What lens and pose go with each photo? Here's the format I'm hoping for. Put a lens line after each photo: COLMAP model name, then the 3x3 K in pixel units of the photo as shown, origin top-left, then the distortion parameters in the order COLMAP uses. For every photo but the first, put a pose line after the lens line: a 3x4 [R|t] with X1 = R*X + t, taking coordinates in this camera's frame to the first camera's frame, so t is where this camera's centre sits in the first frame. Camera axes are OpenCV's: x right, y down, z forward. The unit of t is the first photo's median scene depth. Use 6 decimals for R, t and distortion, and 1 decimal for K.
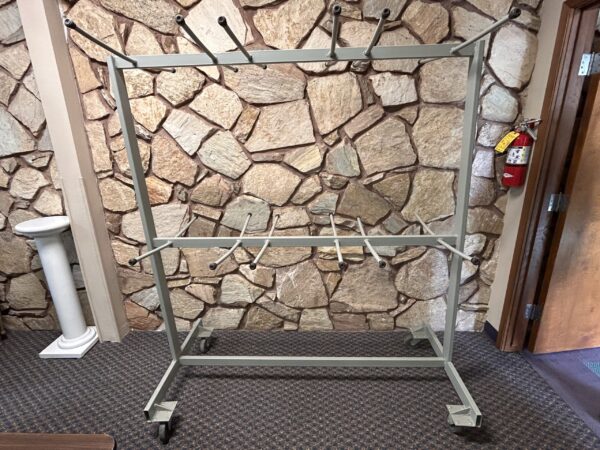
lens RADIAL K [[302.7, 0, 300.2], [0, 302.7, 226.2], [0, 0, 1]] dist [-0.001462, 0.001767]
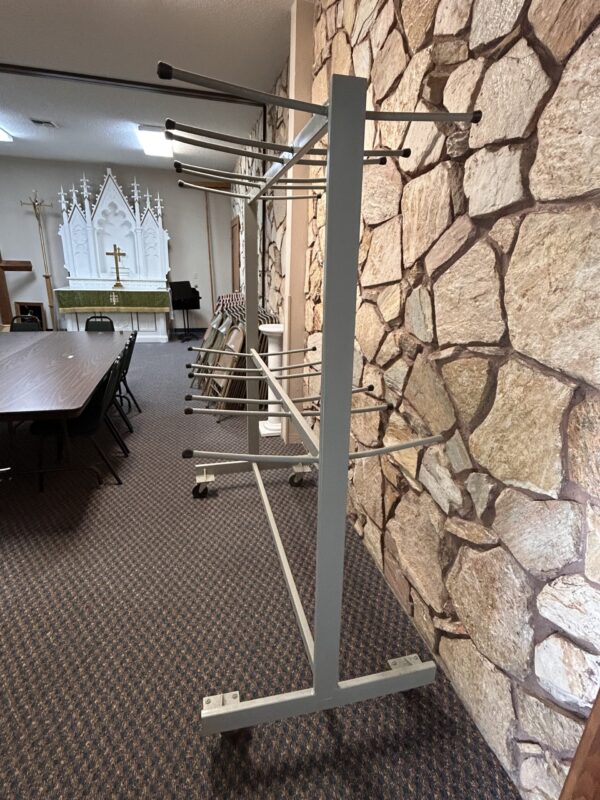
lens RADIAL K [[403.6, 0, 299.6], [0, 403.6, 398.3], [0, 0, 1]] dist [-0.001462, 0.001767]
pose [[0.290631, 0.331483, -0.897582, 0.878896], [-0.318767, 0.918029, 0.235820, -0.180783], [0.902176, 0.217583, 0.372473, 0.538885]]
